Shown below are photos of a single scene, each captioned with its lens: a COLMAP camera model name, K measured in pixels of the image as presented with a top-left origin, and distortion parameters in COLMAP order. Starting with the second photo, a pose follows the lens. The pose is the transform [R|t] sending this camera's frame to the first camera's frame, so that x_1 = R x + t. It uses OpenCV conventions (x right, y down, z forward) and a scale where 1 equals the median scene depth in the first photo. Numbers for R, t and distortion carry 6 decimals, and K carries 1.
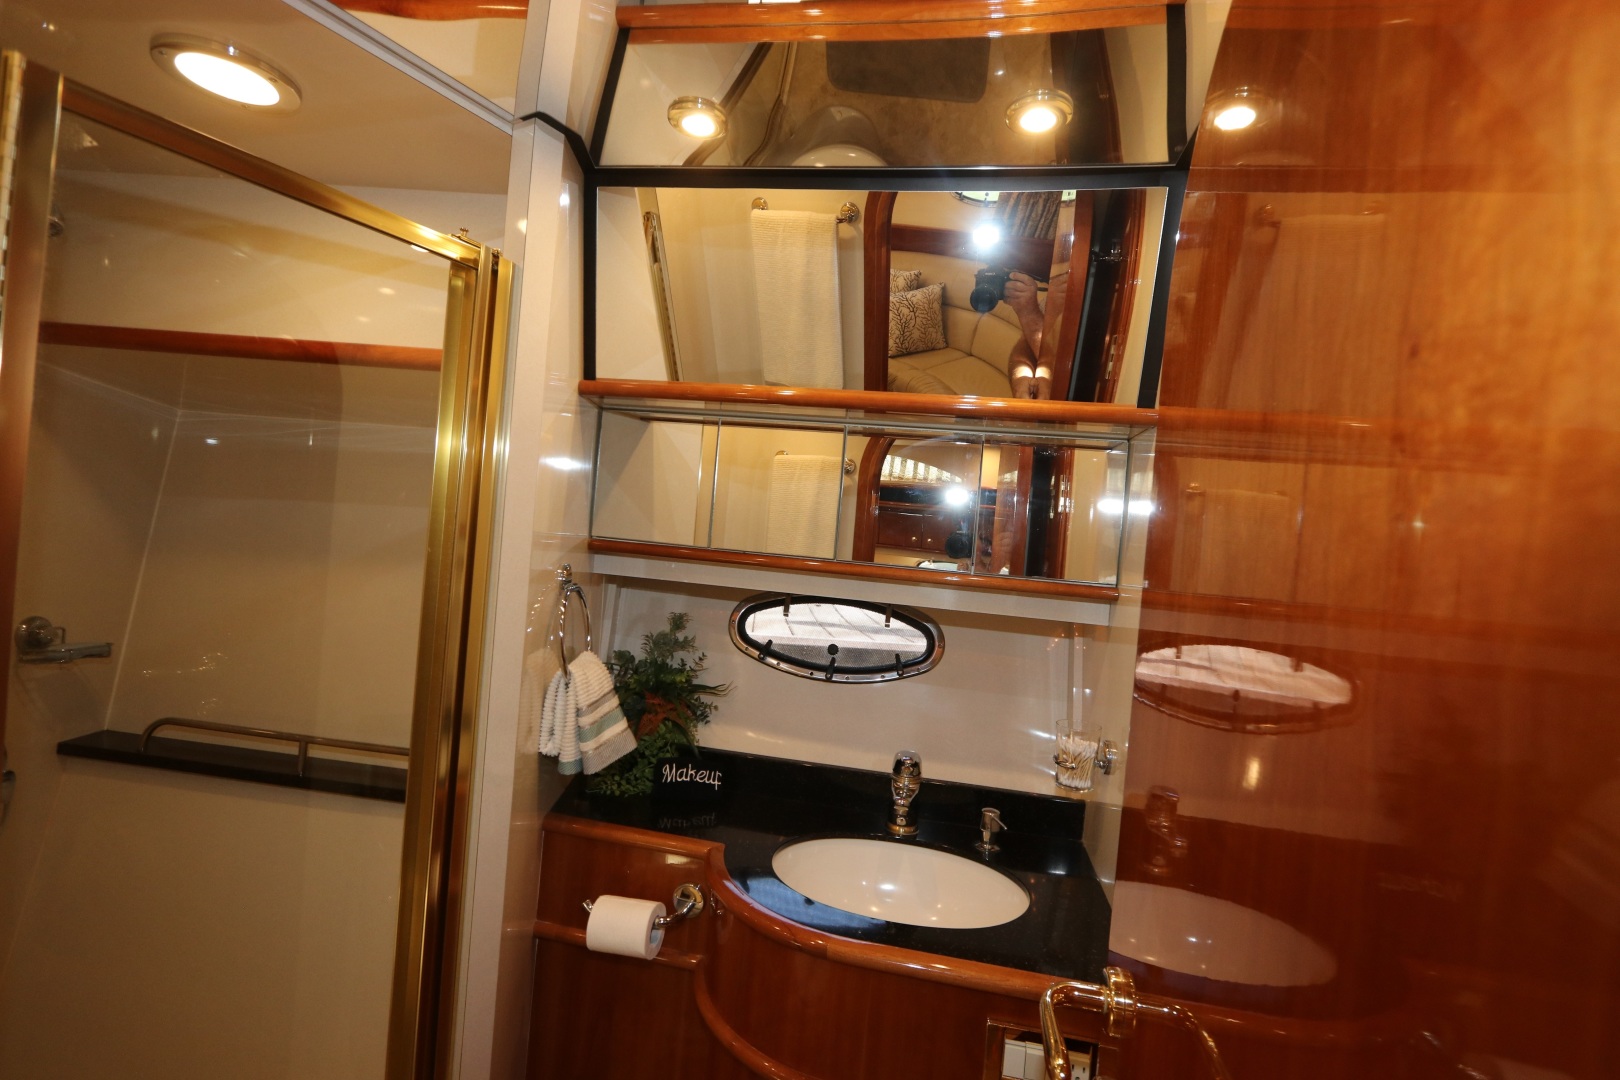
lens RADIAL K [[759.0, 0, 820.1], [0, 759.0, 551.4], [0, 0, 1]] dist [-0.009767, -0.000245]
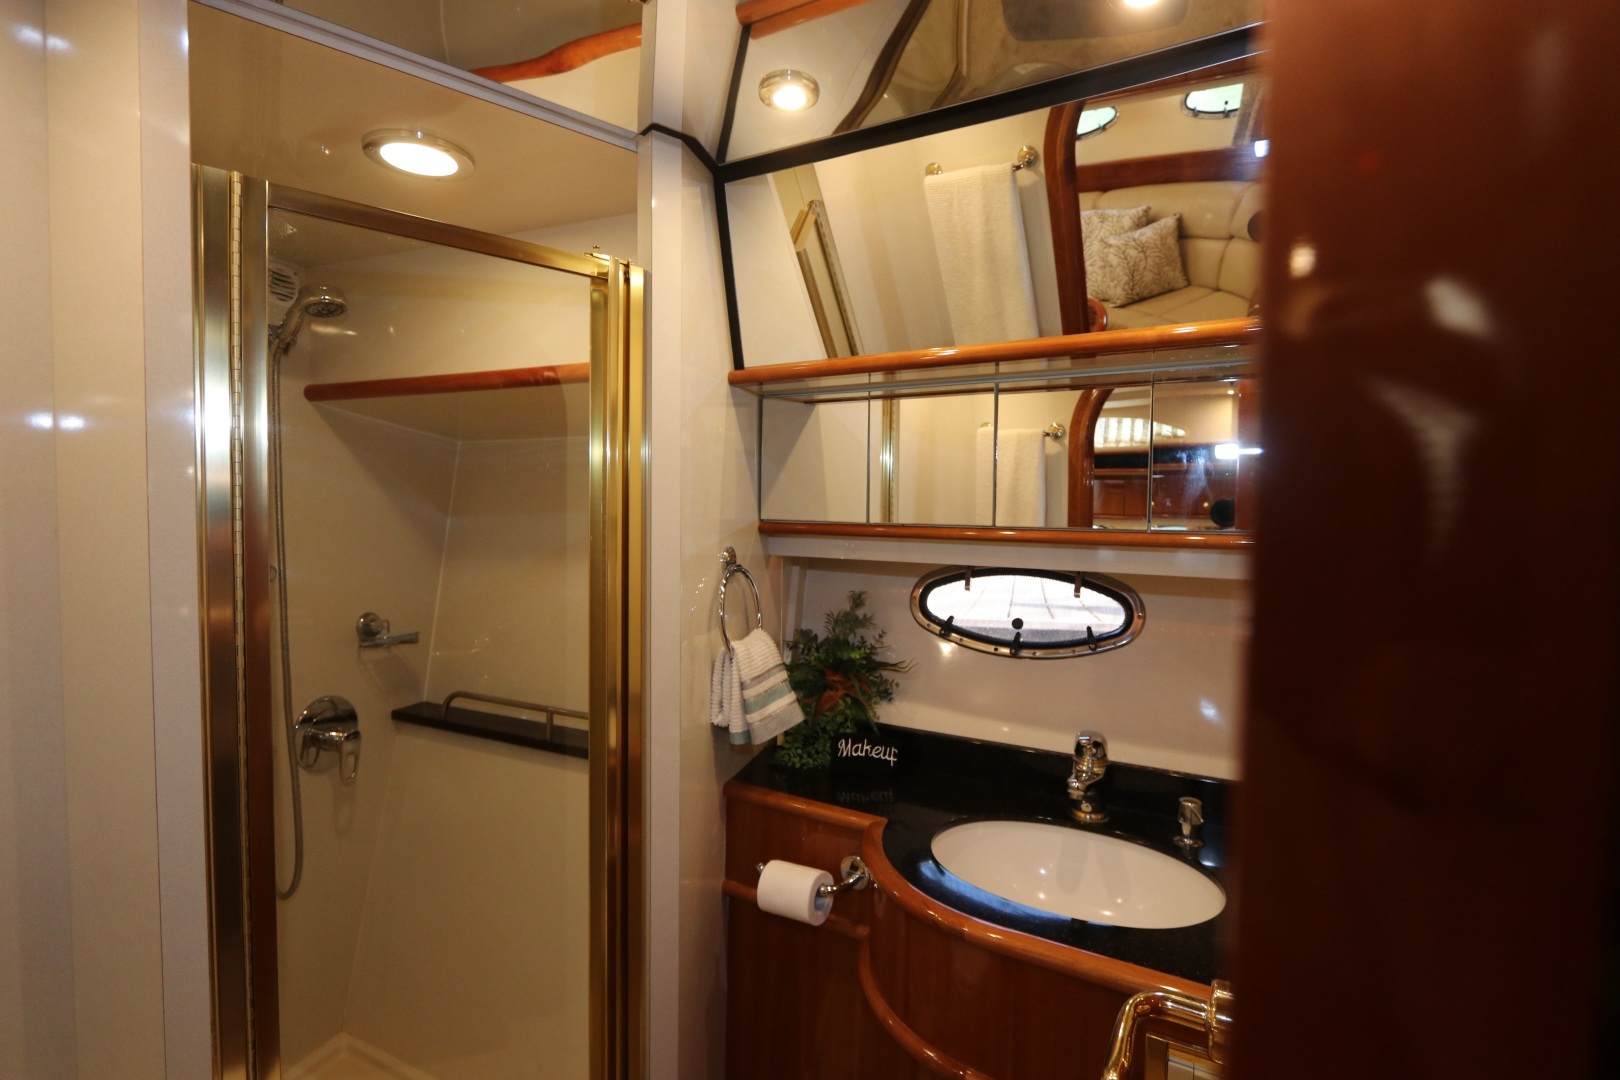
lens RADIAL K [[759.0, 0, 820.1], [0, 759.0, 551.4], [0, 0, 1]] dist [-0.009767, -0.000245]
pose [[0.939011, -0.056860, -0.339154, 0.131638], [0.062270, 0.998046, 0.005078, 0.023640], [0.338202, -0.025888, 0.940717, 0.041437]]
